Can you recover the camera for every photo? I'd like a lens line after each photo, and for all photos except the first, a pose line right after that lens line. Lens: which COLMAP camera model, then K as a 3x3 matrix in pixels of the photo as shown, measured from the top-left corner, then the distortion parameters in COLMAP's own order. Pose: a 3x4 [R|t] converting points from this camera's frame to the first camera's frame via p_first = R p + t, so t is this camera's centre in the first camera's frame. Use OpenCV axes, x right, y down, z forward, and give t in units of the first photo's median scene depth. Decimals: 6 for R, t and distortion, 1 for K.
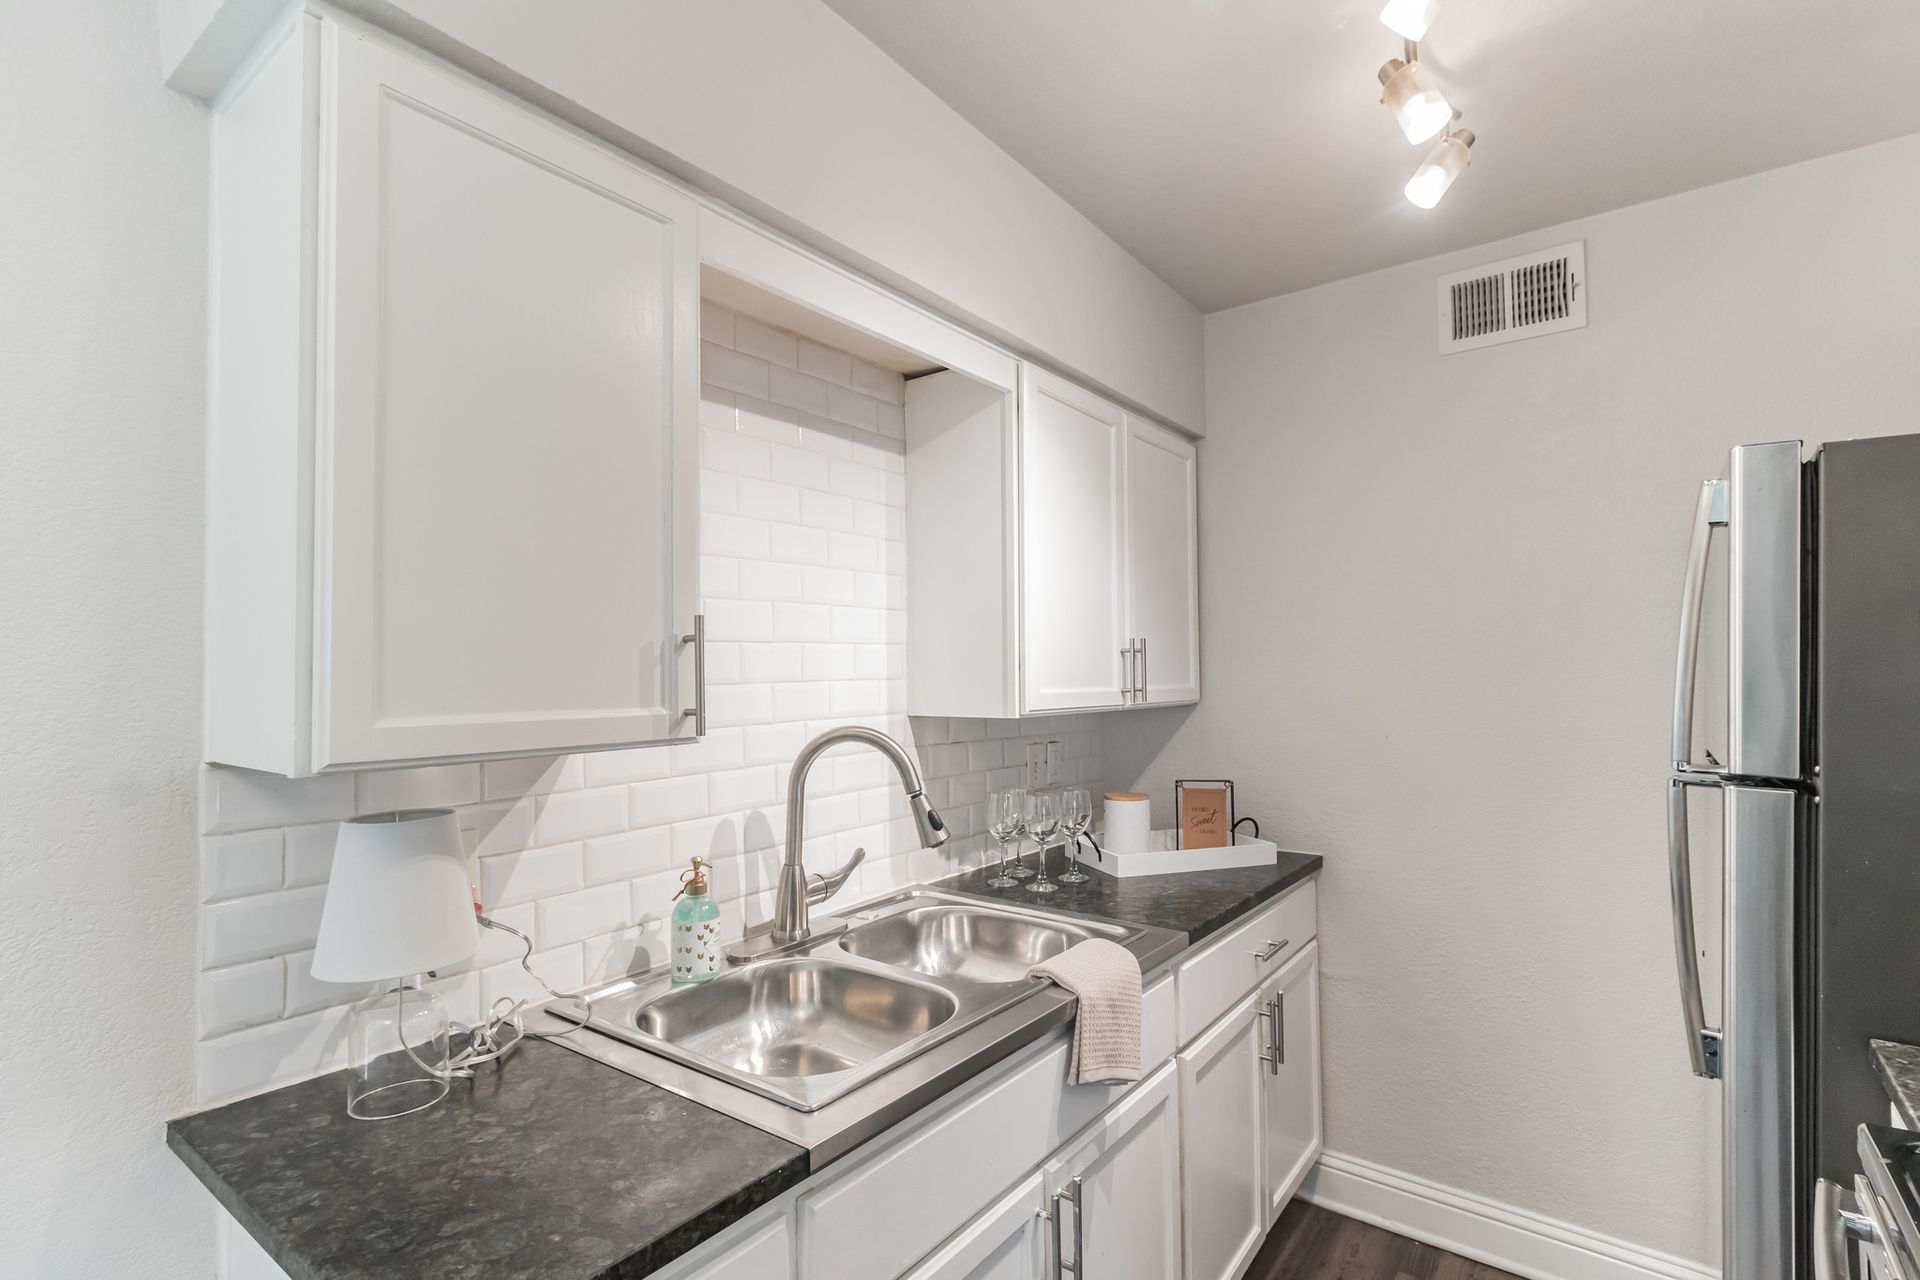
lens RADIAL K [[893.9, 0, 960.9], [0, 893.9, 648.7], [0, 0, 1]] dist [0.002168, 0.000257]
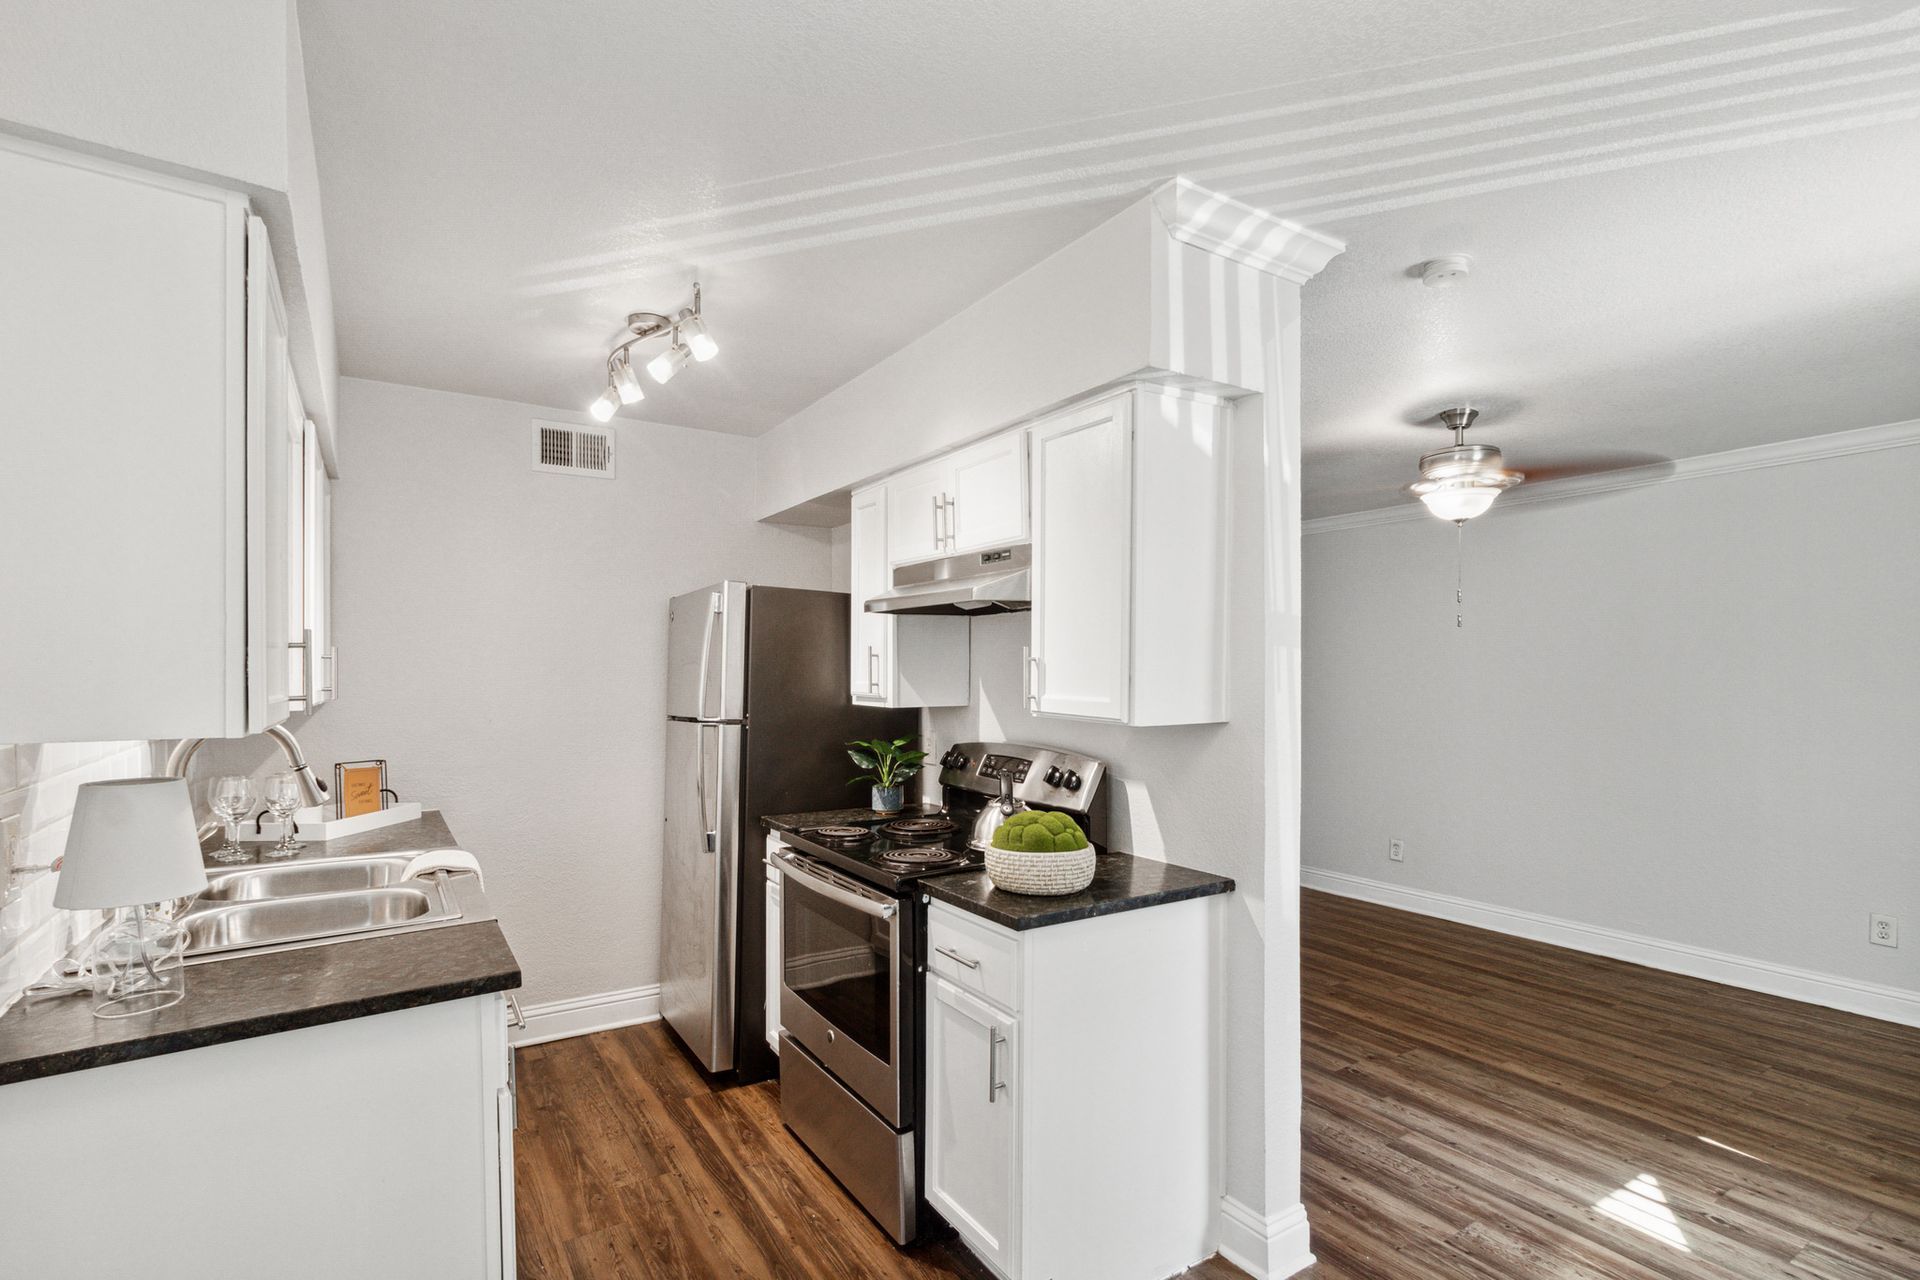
lens RADIAL K [[901.5, 0, 979.4], [0, 901.5, 684.1], [0, 0, 1]] dist [-0.000700, -0.000342]
pose [[0.329298, 0.000926, 0.944226, -0.896164], [-0.026588, 0.999612, 0.008292, 0.006497], [-0.943852, -0.027836, 0.329195, -0.319793]]
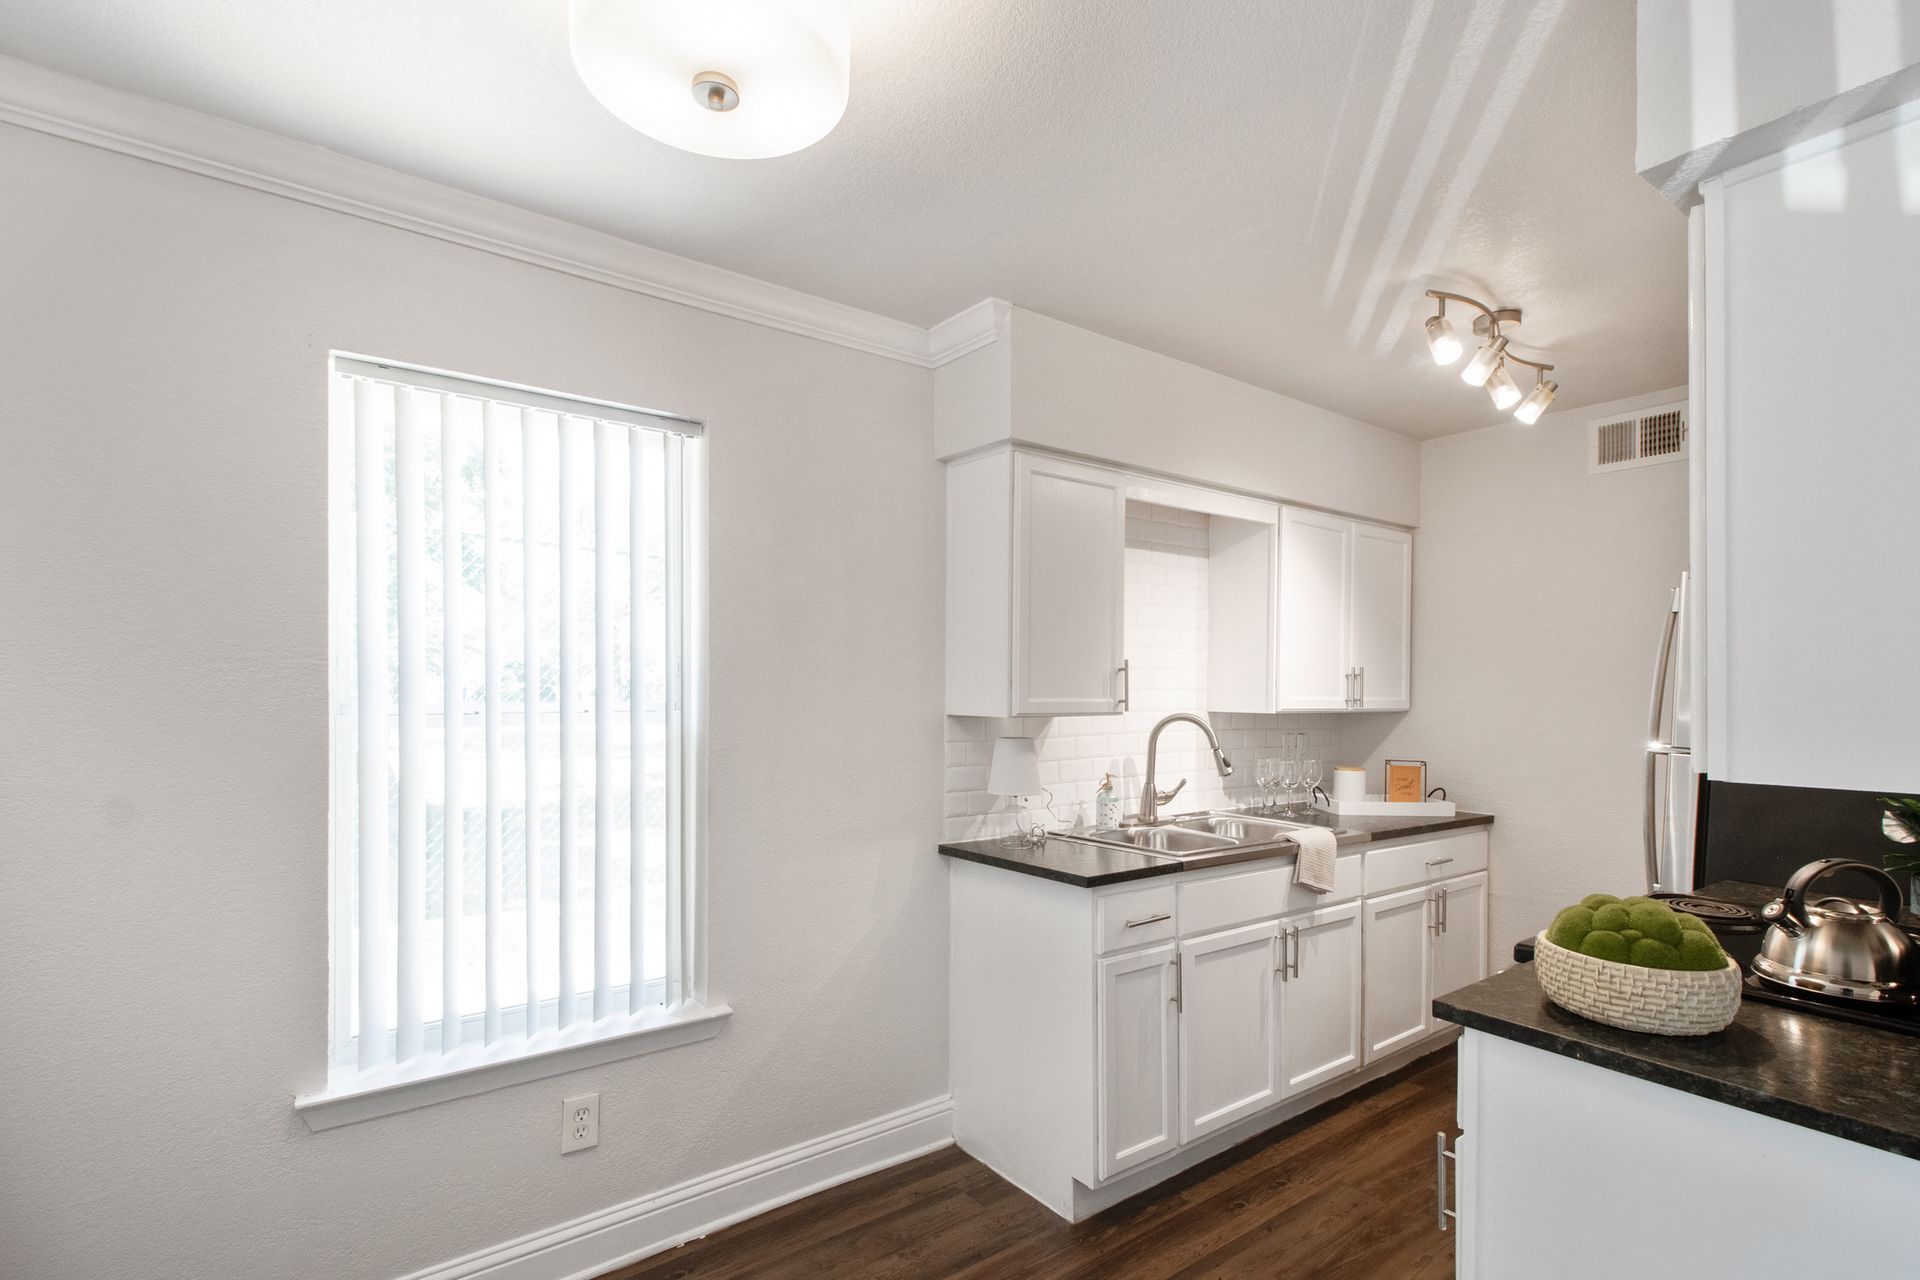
lens RADIAL K [[910.1, 0, 963.1], [0, 910.1, 694.9], [0, 0, 1]] dist [0.010848, 0.000163]
pose [[0.959971, 0.019062, -0.279451, -0.026388], [-0.009505, 0.999324, 0.035515, -0.017834], [0.279939, -0.031437, 0.959503, -0.977716]]
